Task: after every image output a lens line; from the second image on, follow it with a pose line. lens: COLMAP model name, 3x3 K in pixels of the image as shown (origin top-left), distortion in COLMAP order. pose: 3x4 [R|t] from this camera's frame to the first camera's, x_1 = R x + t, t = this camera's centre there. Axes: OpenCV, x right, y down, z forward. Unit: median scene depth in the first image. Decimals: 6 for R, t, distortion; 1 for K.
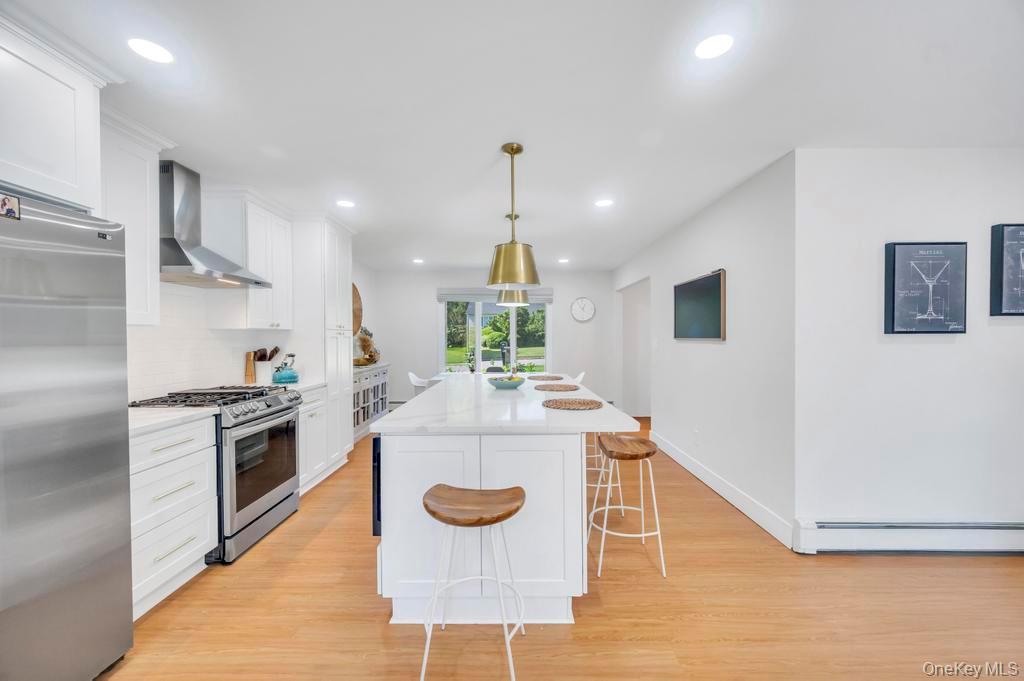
lens RADIAL K [[407.6, 0, 508.8], [0, 407.6, 341.2], [0, 0, 1]] dist [-0.000262, 0.000057]
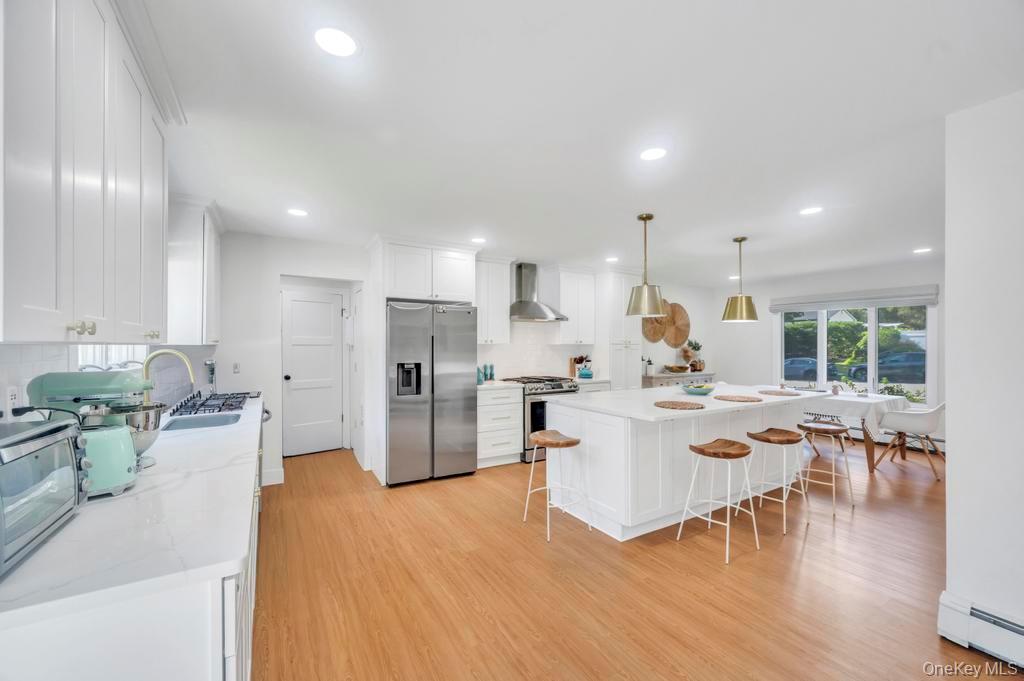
lens RADIAL K [[407.0, 0, 510.7], [0, 407.0, 349.2], [0, 0, 1]] dist [0.001490, 0.000198]
pose [[0.521978, 0.010679, -0.852892, 0.958007], [-0.012595, 0.999909, 0.004812, -0.020920], [0.852866, 0.008231, 0.522065, -0.113919]]
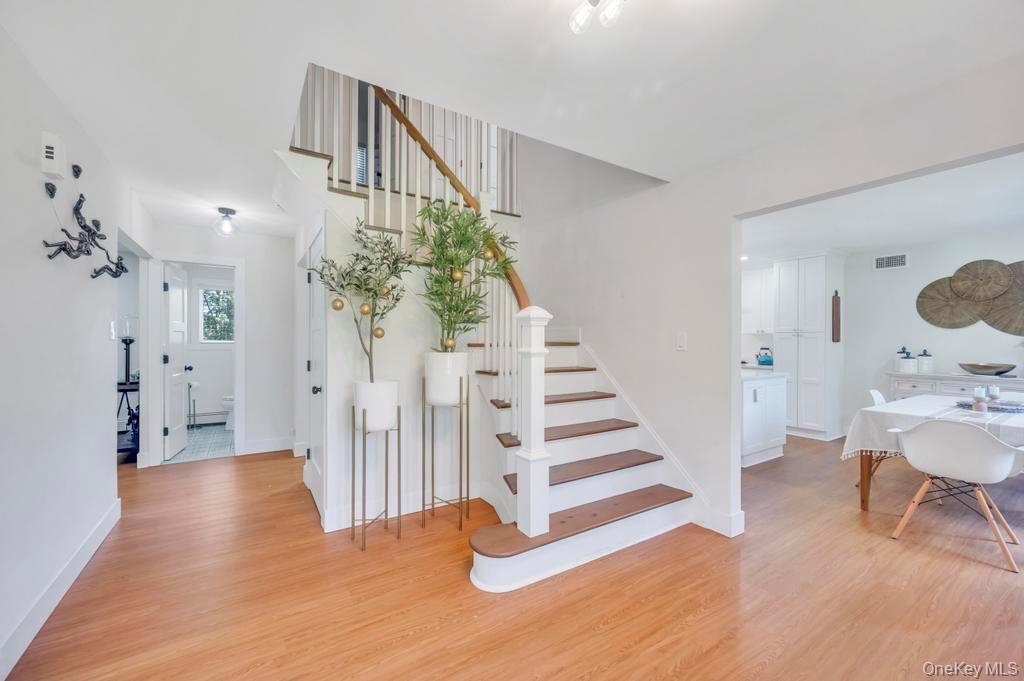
lens RADIAL K [[407.6, 0, 508.8], [0, 407.6, 341.2], [0, 0, 1]] dist [-0.000262, 0.000057]
pose [[-0.836342, 0.006115, -0.548174, 1.914956], [-0.000886, 0.999921, 0.012507, -0.026269], [0.548207, 0.010946, -0.836271, 2.689441]]
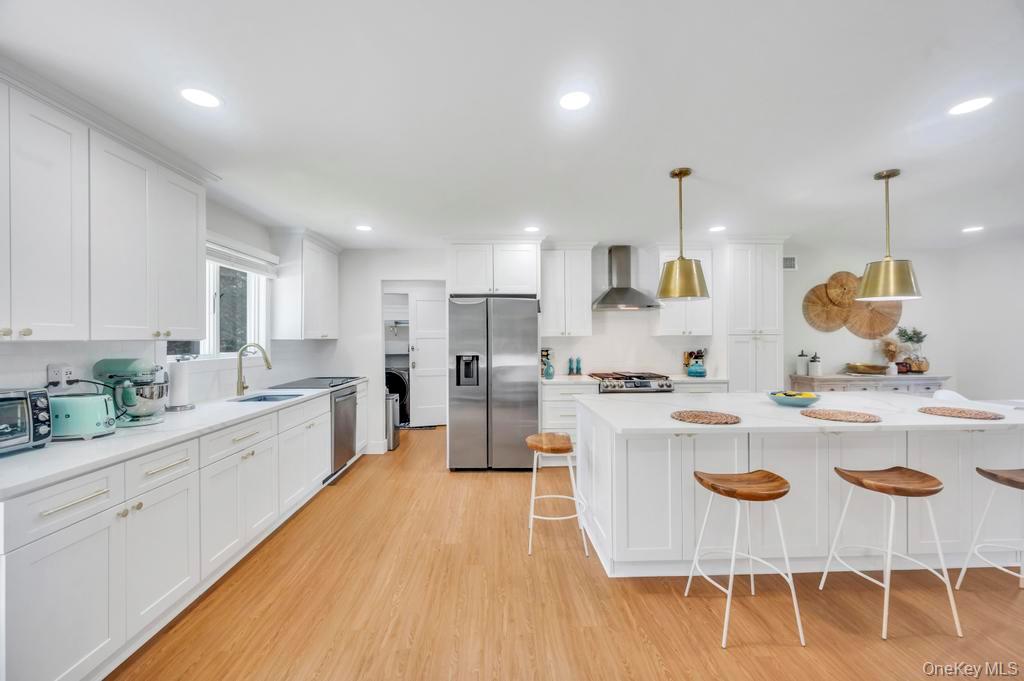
lens RADIAL K [[407.6, 0, 508.8], [0, 407.6, 341.2], [0, 0, 1]] dist [-0.000262, 0.000057]
pose [[0.043617, 0.010351, -0.998995, 1.076804], [-0.005913, 0.999931, 0.010103, -0.030474], [0.999031, 0.005466, 0.043675, 0.496784]]
